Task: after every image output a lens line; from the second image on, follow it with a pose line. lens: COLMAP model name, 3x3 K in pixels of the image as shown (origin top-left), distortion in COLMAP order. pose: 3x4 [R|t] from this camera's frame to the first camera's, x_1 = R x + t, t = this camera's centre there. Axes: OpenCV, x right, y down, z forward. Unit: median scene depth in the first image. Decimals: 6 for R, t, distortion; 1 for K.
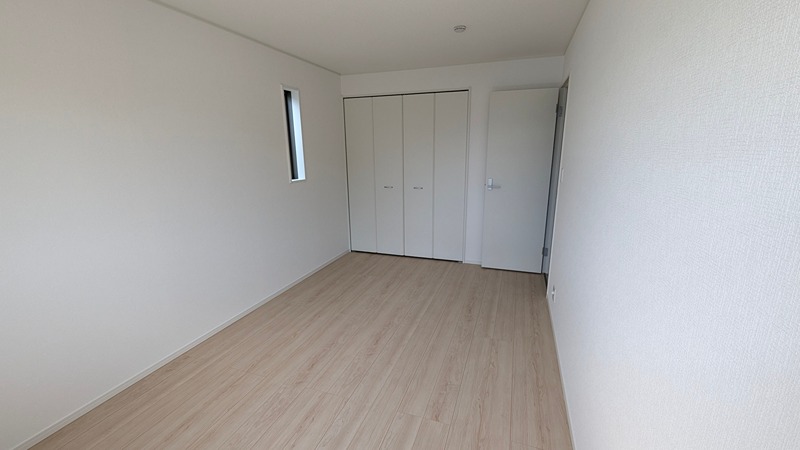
lens RADIAL K [[330.9, 0, 403.3], [0, 330.9, 228.4], [0, 0, 1]] dist [0.001532, -0.000048]
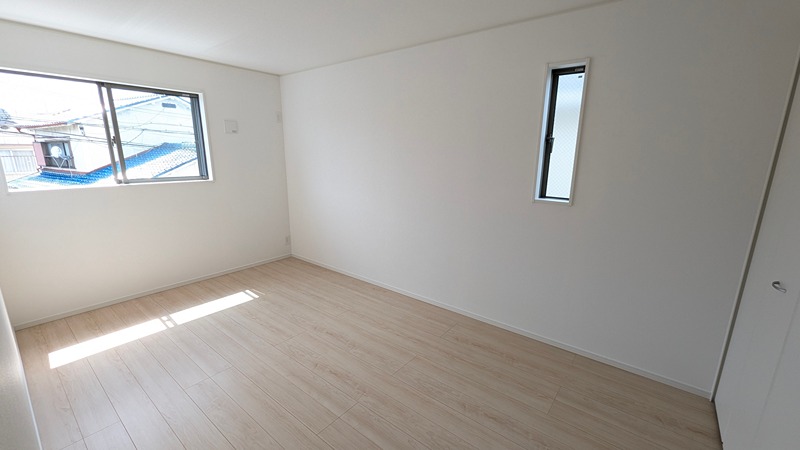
lens RADIAL K [[330.9, 0, 403.3], [0, 330.9, 228.4], [0, 0, 1]] dist [0.001532, -0.000048]
pose [[-0.329003, 0.218833, -0.918624, 0.539420], [-0.229676, 0.925026, 0.302616, -0.296716], [0.915973, 0.310547, -0.254076, 1.182043]]
